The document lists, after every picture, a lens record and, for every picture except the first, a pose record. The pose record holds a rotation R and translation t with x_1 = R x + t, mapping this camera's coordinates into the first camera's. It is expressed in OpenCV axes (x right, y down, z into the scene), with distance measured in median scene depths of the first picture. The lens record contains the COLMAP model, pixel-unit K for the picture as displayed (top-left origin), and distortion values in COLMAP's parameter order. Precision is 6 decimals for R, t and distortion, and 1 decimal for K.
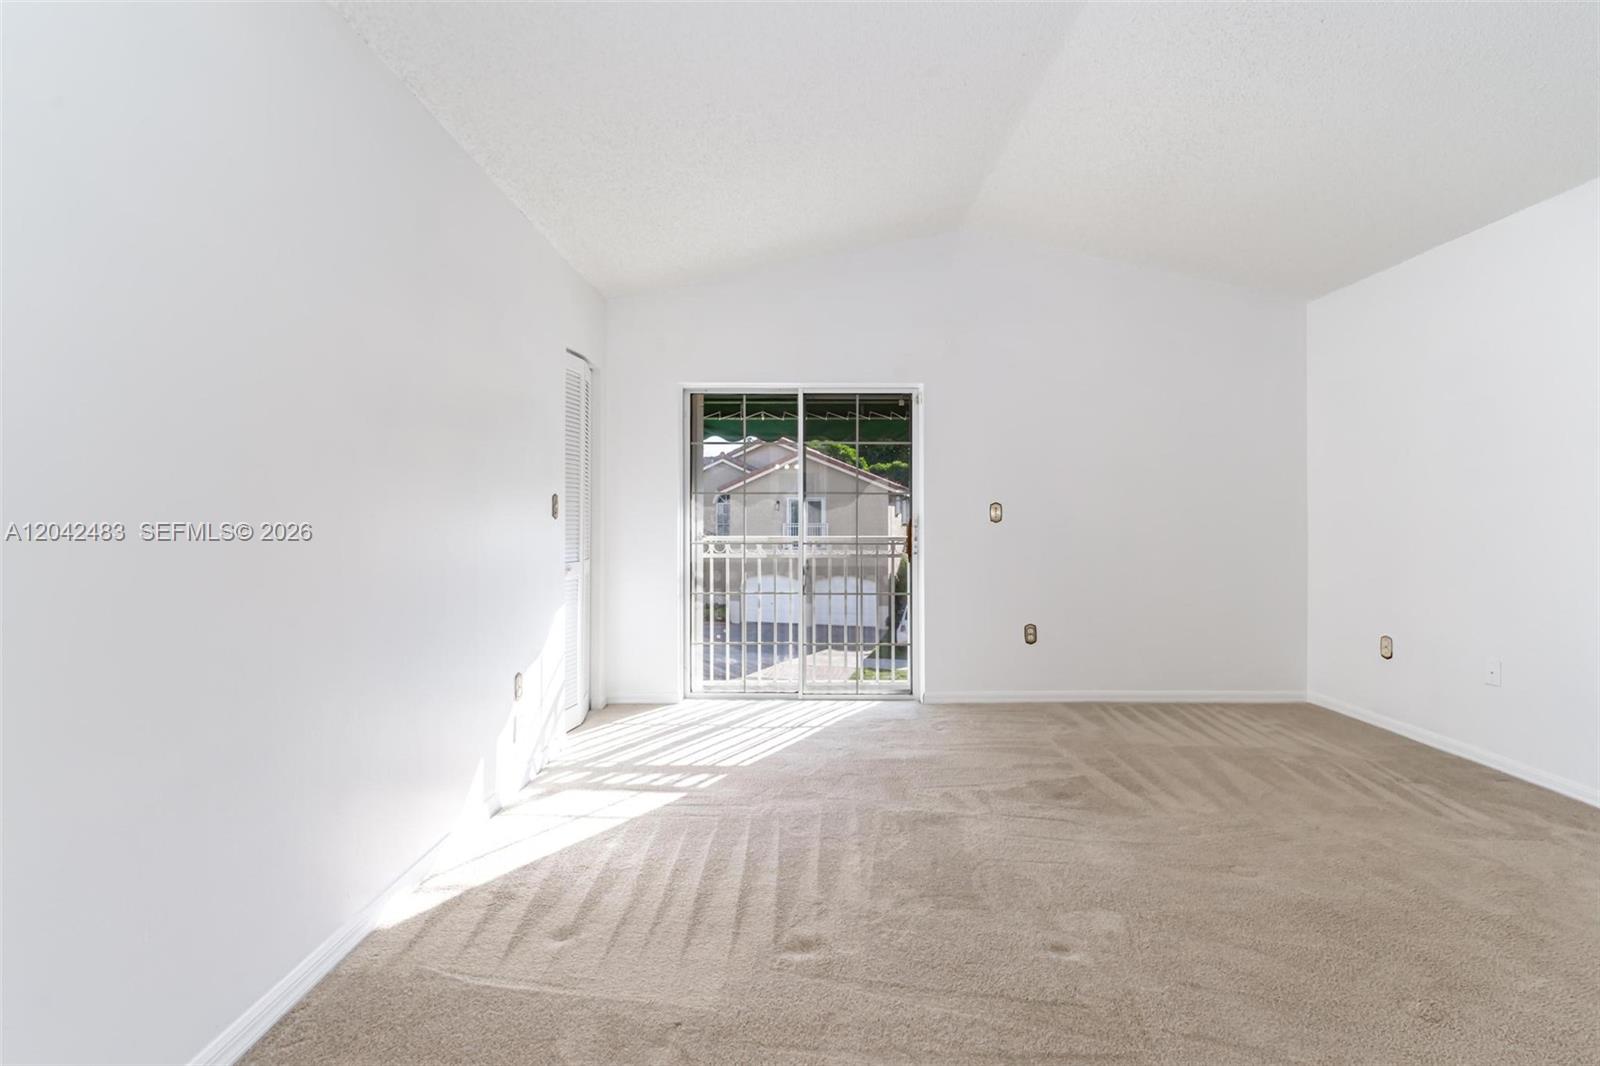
lens RADIAL K [[698.0, 0, 800.5], [0, 698.0, 528.4], [0, 0, 1]] dist [0.004313, -0.000072]
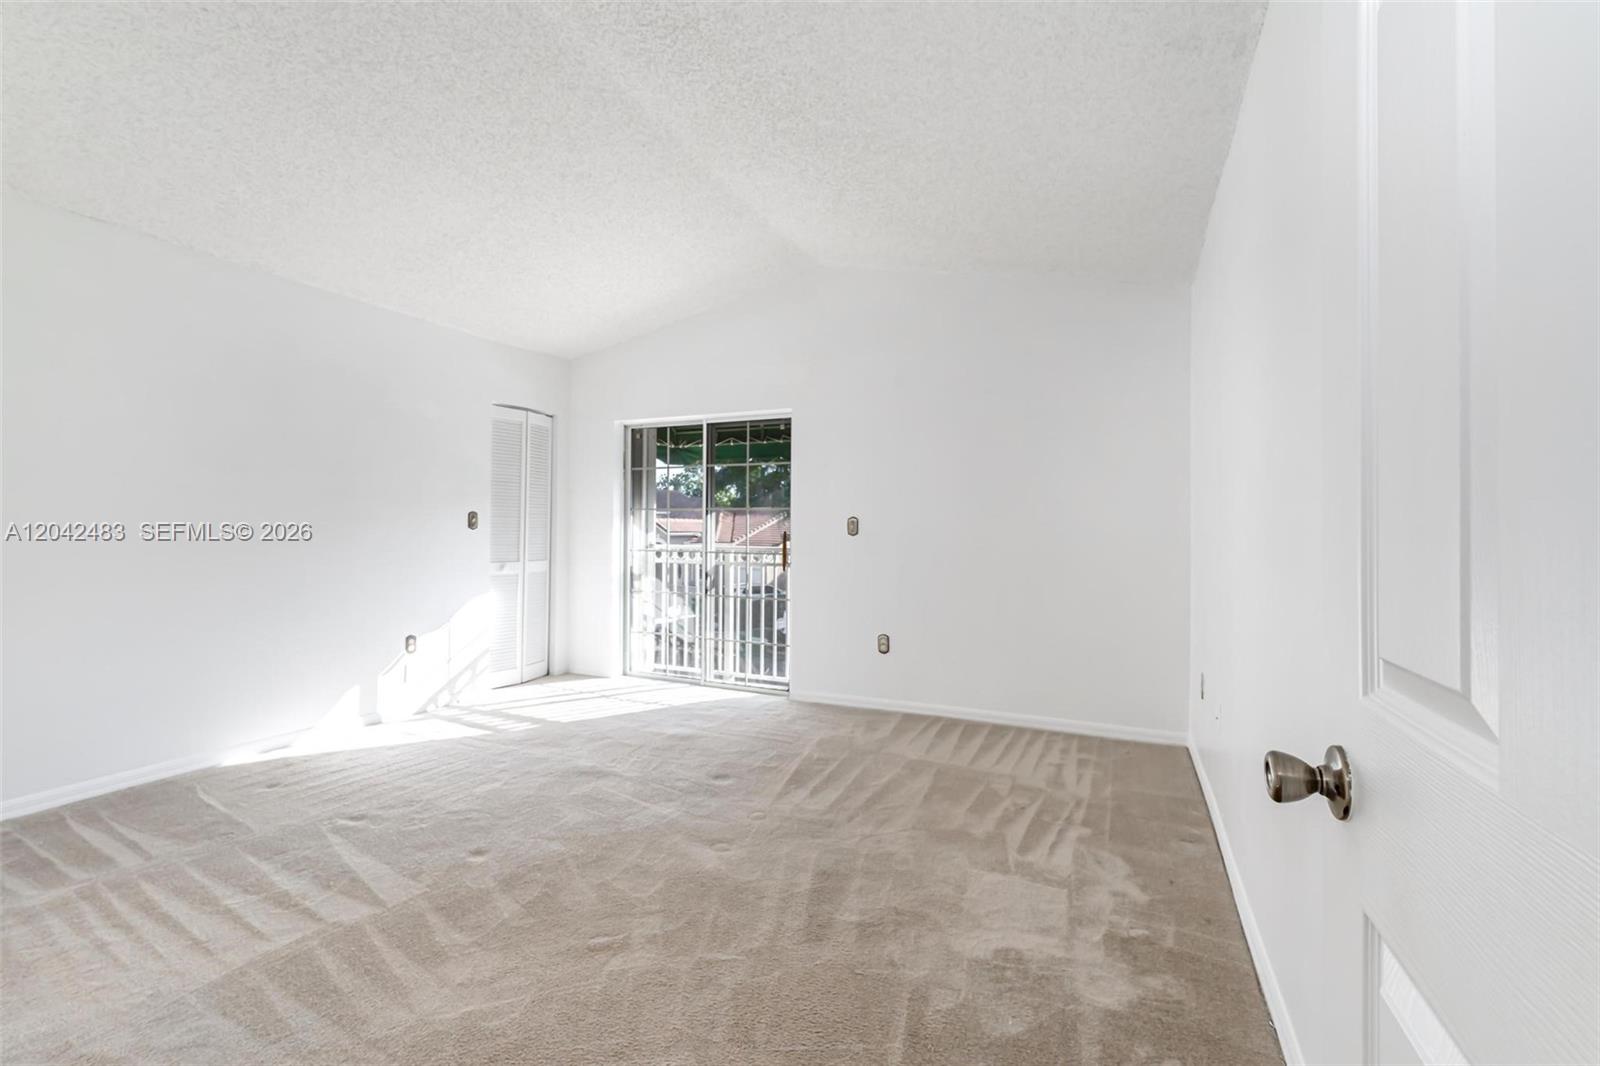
lens RADIAL K [[698.0, 0, 835.4], [0, 698.0, 534.6], [0, 0, 1]] dist [0.004313, -0.000072]
pose [[0.908753, 0.009975, -0.417216, 0.688286], [-0.013270, 0.999899, -0.005000, -0.004446], [0.417124, 0.010080, 0.908794, 0.028343]]
